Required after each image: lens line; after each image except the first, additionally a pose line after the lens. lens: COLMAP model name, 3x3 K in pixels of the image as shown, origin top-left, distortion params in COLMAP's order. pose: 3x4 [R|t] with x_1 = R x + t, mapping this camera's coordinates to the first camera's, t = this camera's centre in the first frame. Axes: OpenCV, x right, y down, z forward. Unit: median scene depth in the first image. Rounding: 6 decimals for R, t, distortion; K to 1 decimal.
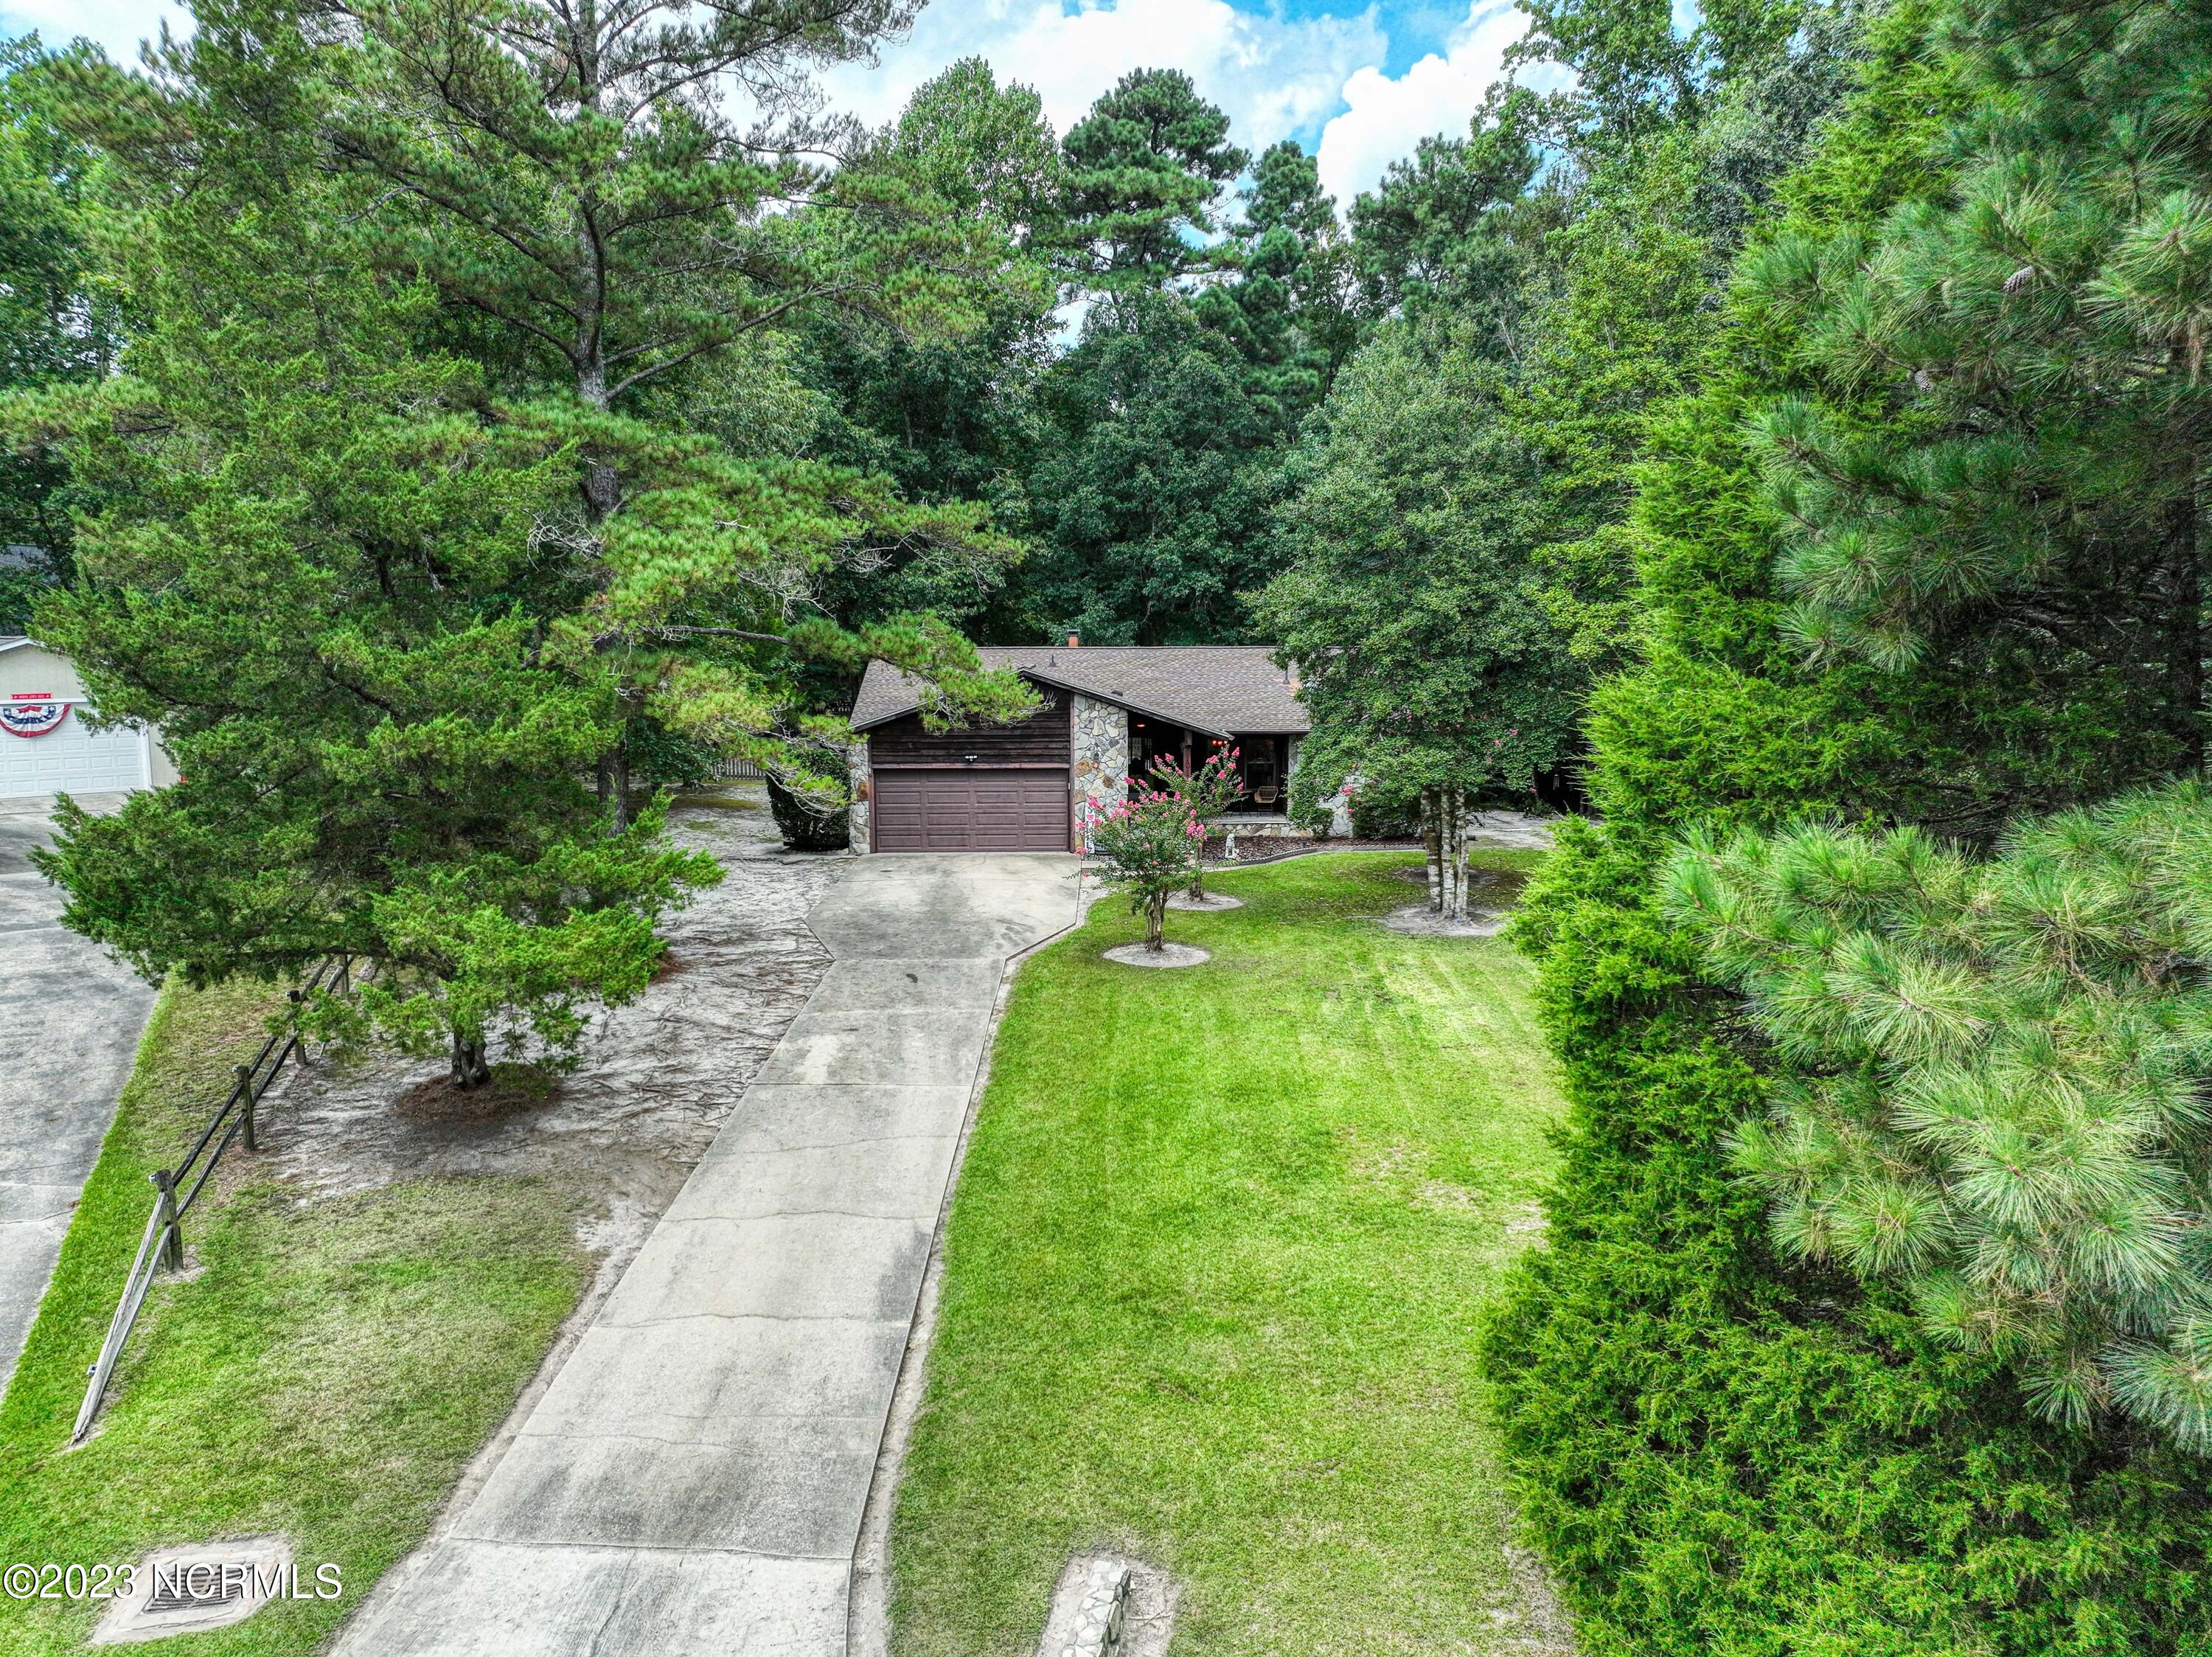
lens RADIAL K [[1567.0, 0, 1106.0], [0, 1567.0, 828.5], [0, 0, 1]] dist [0.002525, 0.007620]
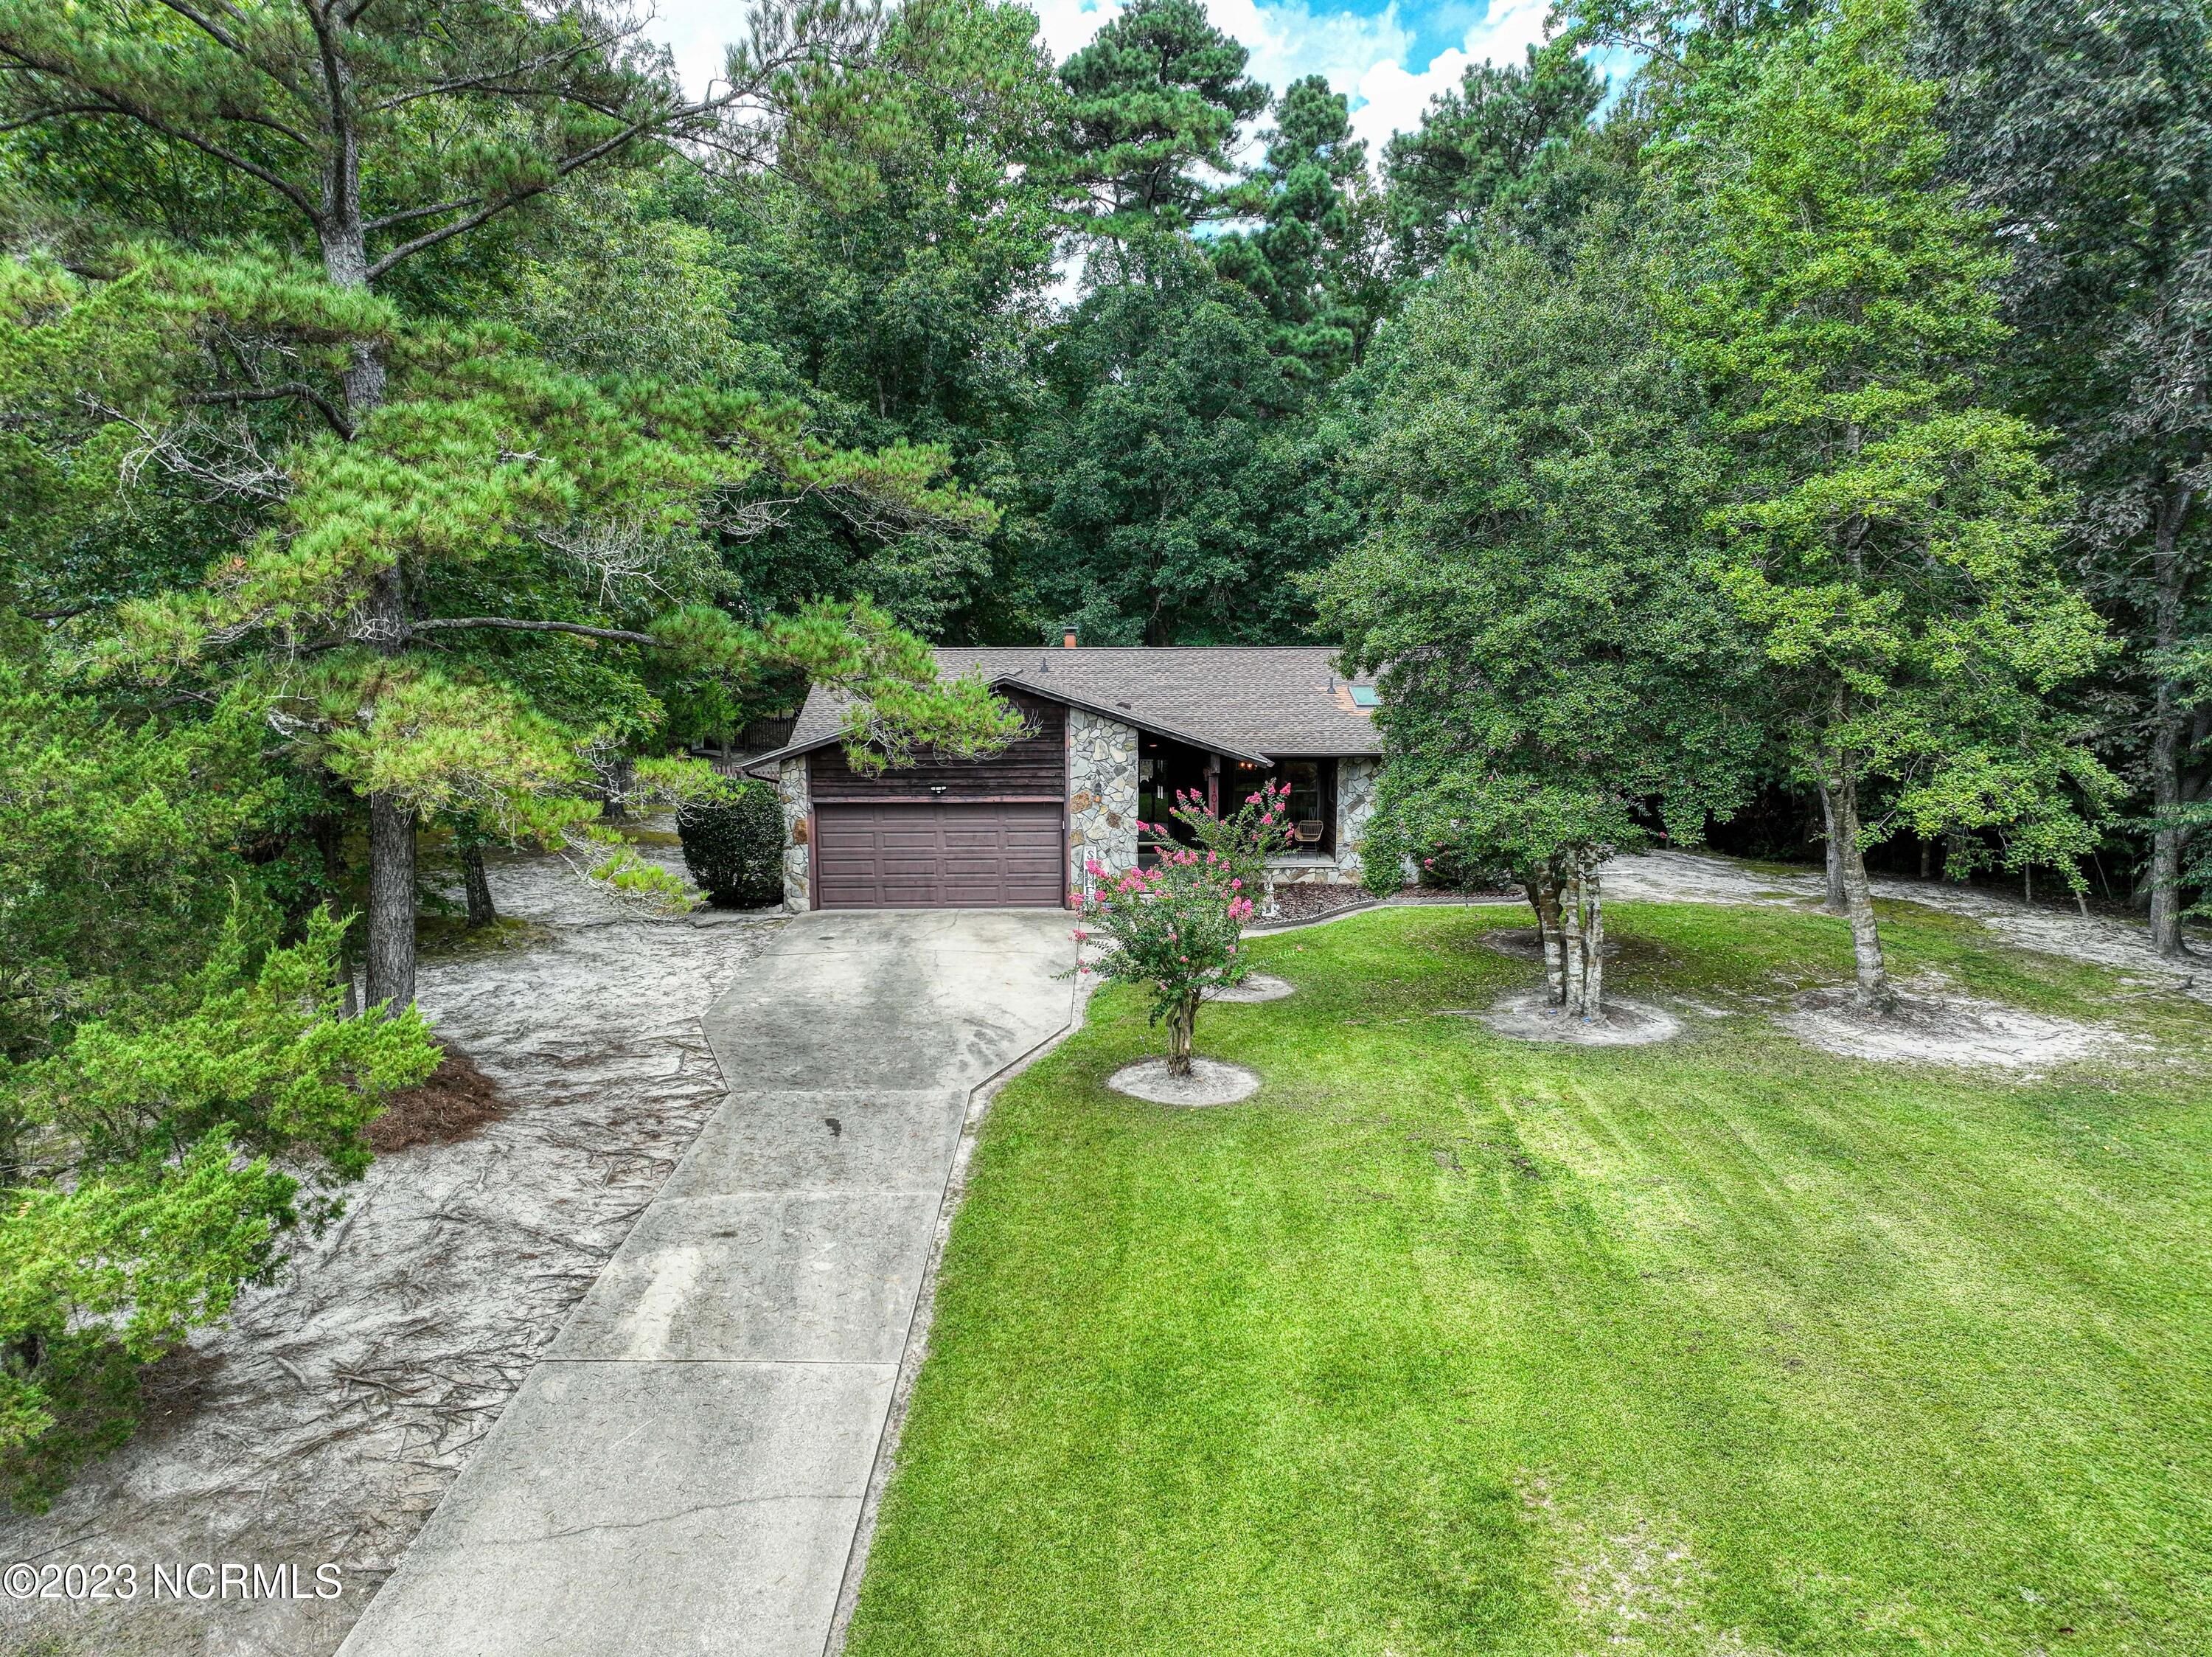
lens RADIAL K [[1567.0, 0, 1106.0], [0, 1567.0, 828.5], [0, 0, 1]] dist [0.002525, 0.007620]
pose [[1.000000, -0.000005, -0.000253, -0.002498], [0.000005, 1.000000, 0.000519, -0.029883], [0.000253, -0.000519, 1.000000, 0.249411]]
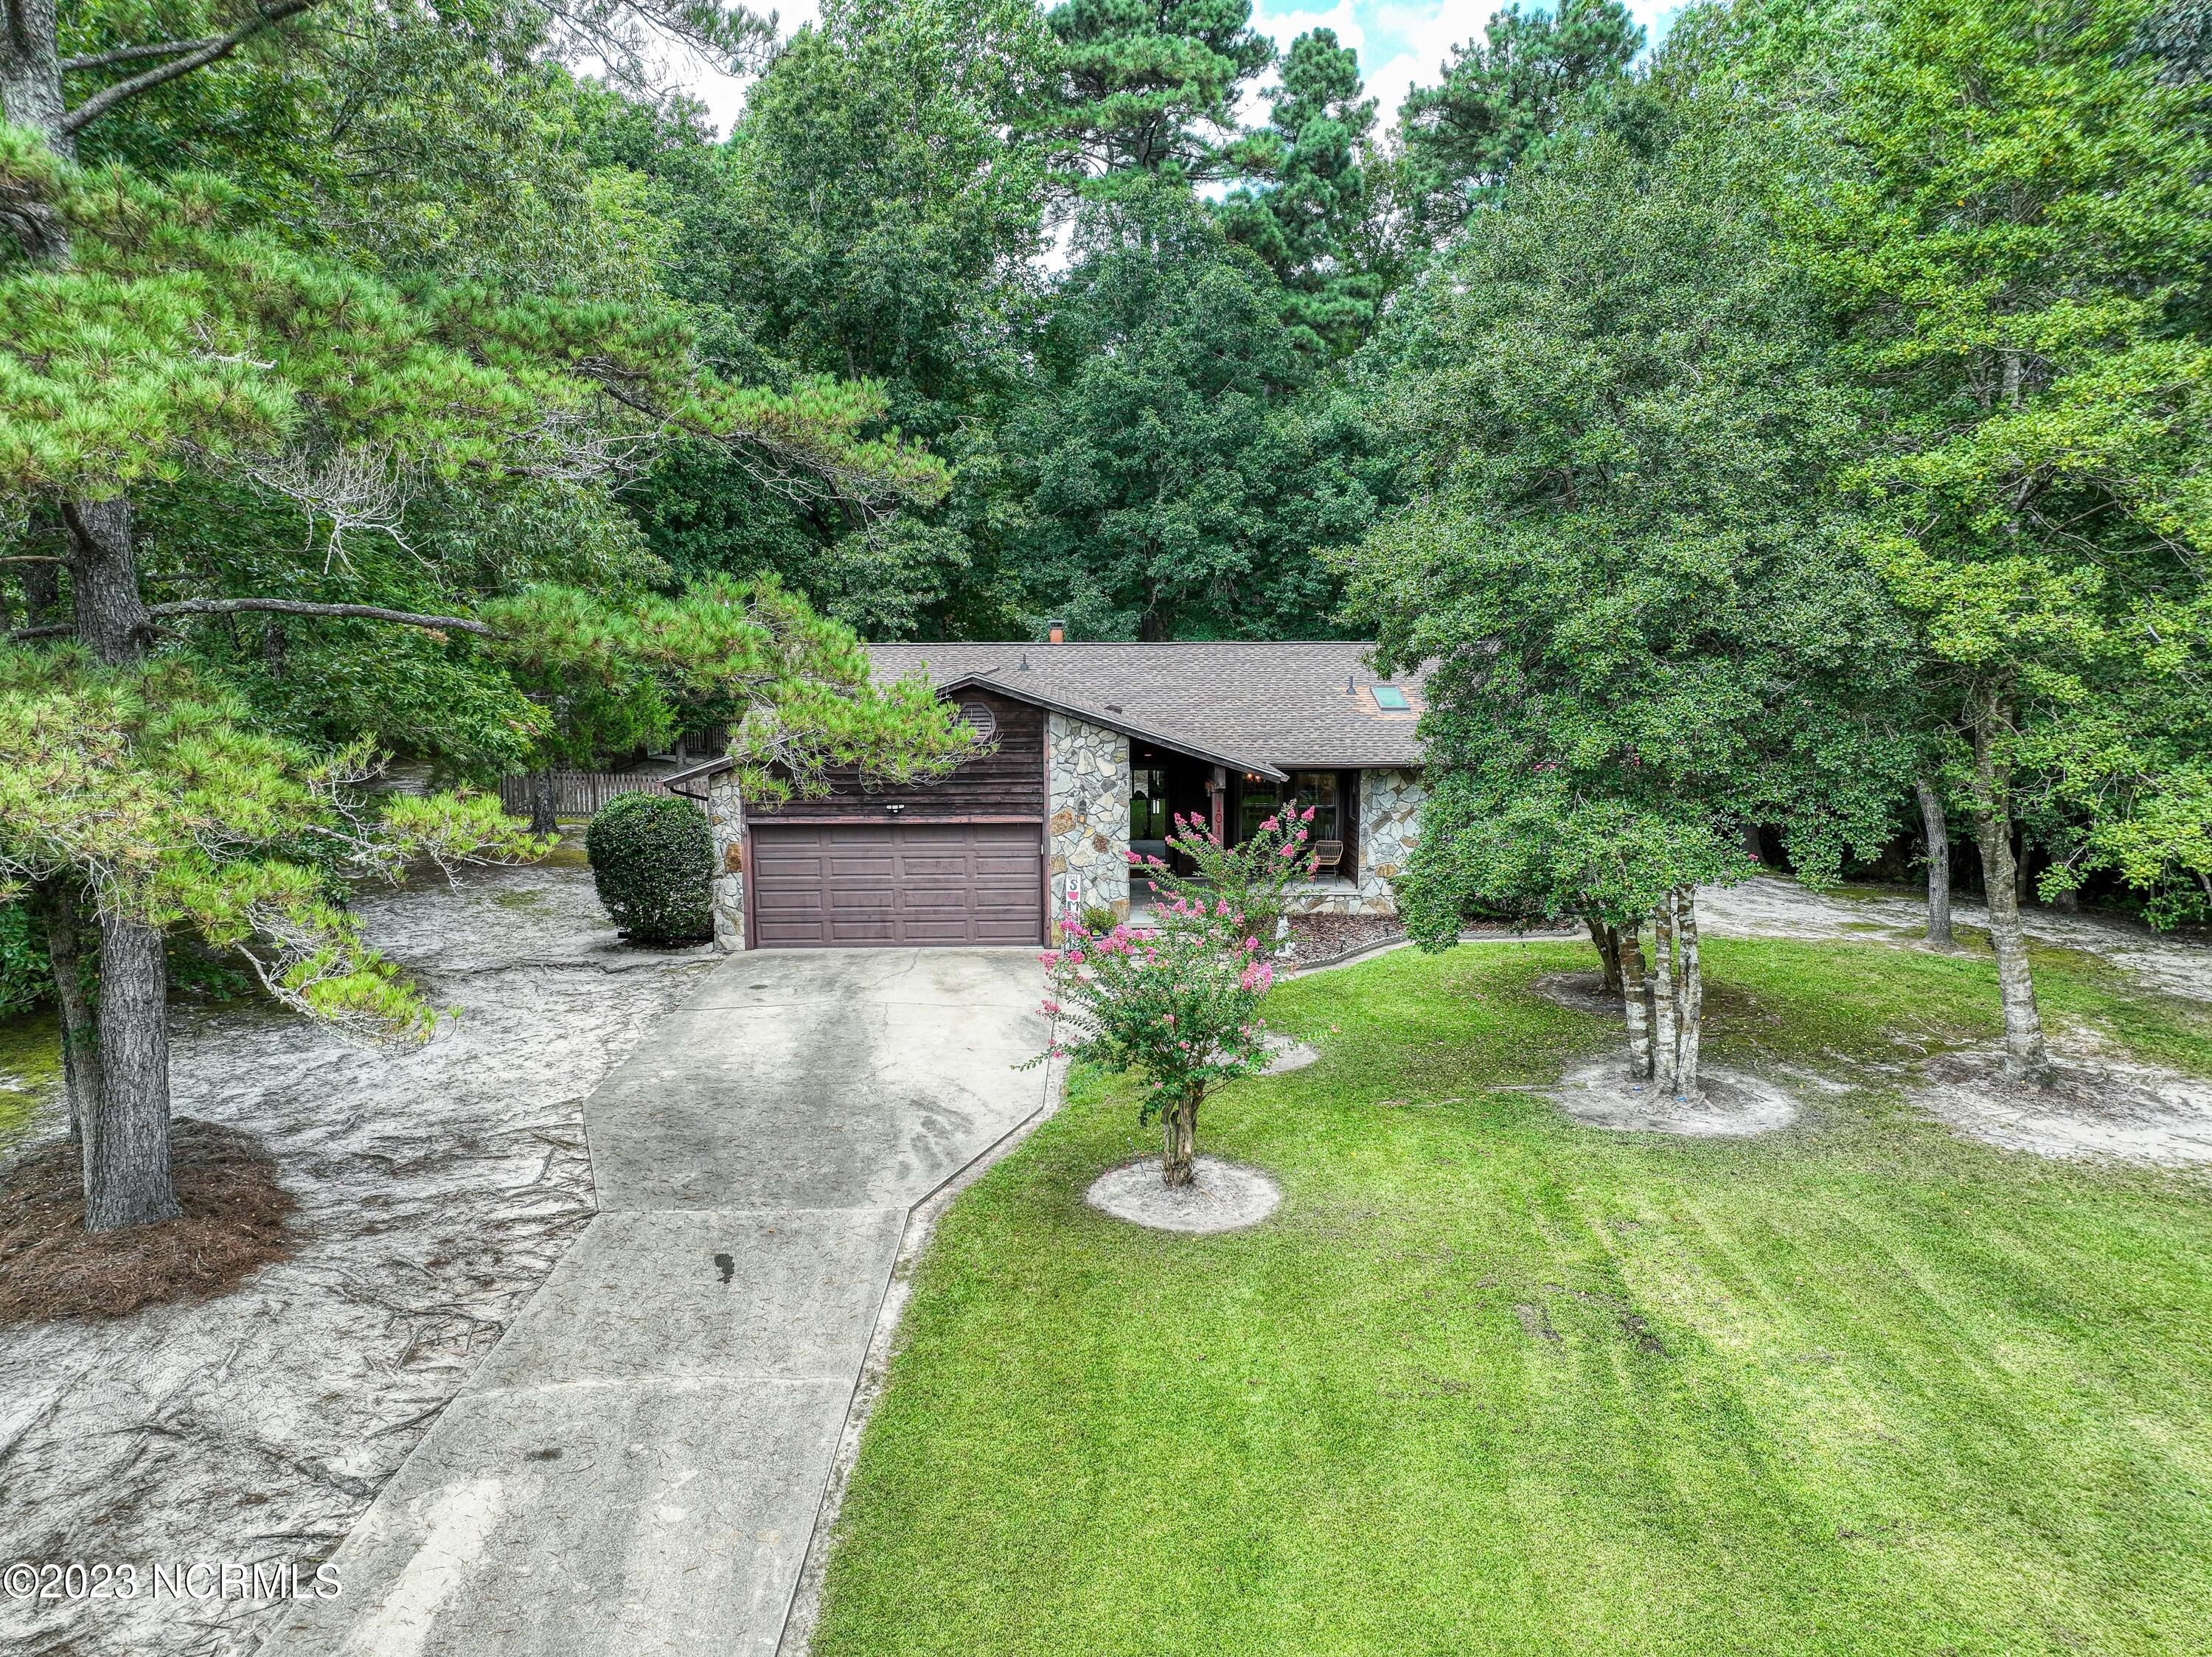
lens RADIAL K [[1567.0, 0, 1106.0], [0, 1567.0, 828.5], [0, 0, 1]] dist [0.002525, 0.007620]
pose [[0.999999, -0.000755, 0.000734, 0.003721], [0.000754, 0.999999, 0.001504, -0.043097], [-0.000735, -0.001503, 0.999999, 0.383078]]
